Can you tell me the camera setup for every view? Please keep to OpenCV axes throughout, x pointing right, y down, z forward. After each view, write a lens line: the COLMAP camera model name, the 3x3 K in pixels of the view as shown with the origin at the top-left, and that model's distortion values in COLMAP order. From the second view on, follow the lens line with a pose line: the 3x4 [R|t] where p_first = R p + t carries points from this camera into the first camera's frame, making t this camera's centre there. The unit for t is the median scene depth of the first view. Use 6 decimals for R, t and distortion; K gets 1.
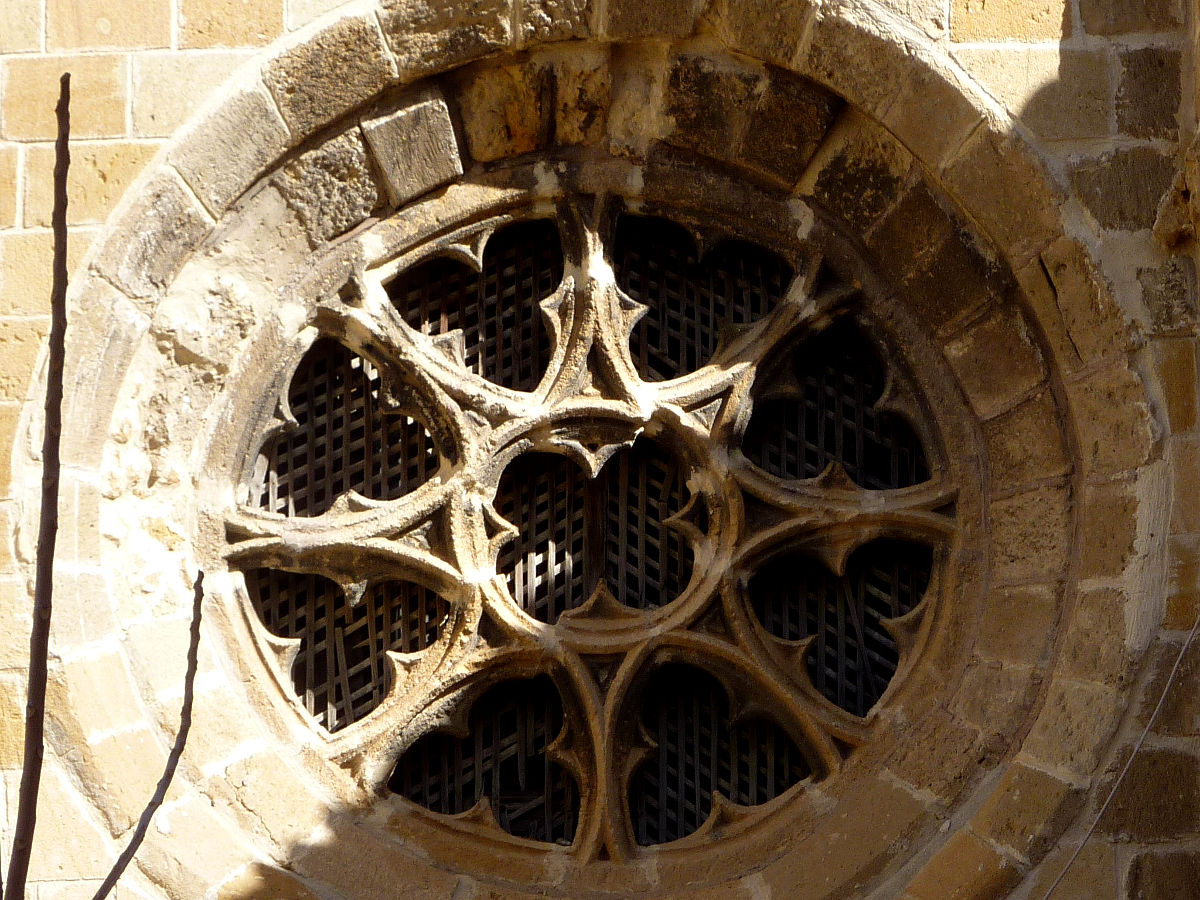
lens RADIAL K [[8666.2, 0, 600.1], [0, 8666.2, 448.2], [0, 0, 1]] dist [0.375862, 0.000000]
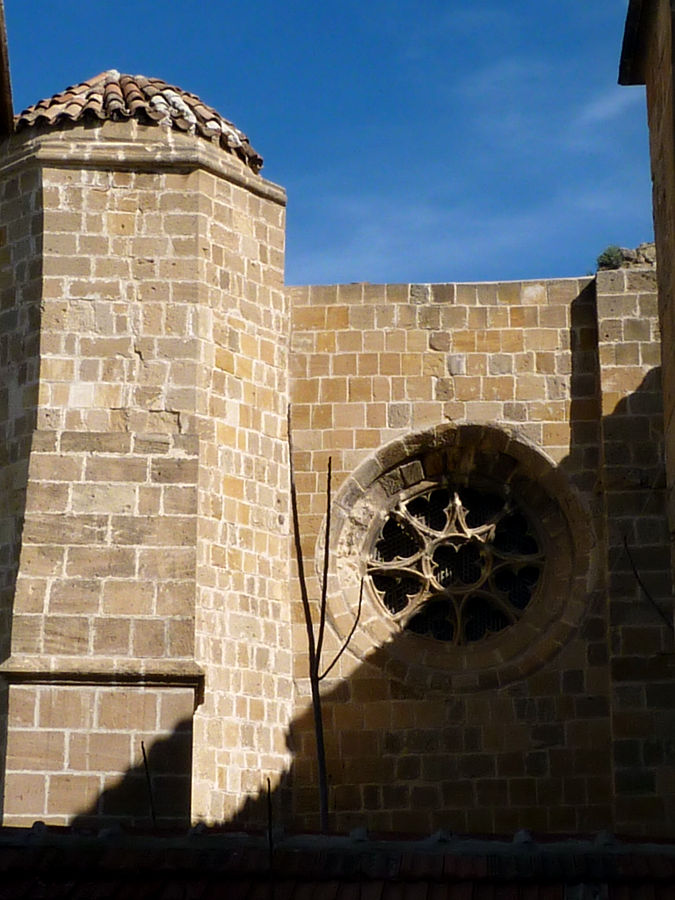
lens RADIAL K [[655.8, 0, 335.0], [0, 655.8, 449.6], [0, 0, 1]] dist [0.006883, 0.000282]
pose [[0.998109, -0.008418, -0.060893, -0.038906], [0.004115, 0.997507, -0.070451, -0.023493], [0.061334, 0.070067, 0.995655, 0.683518]]
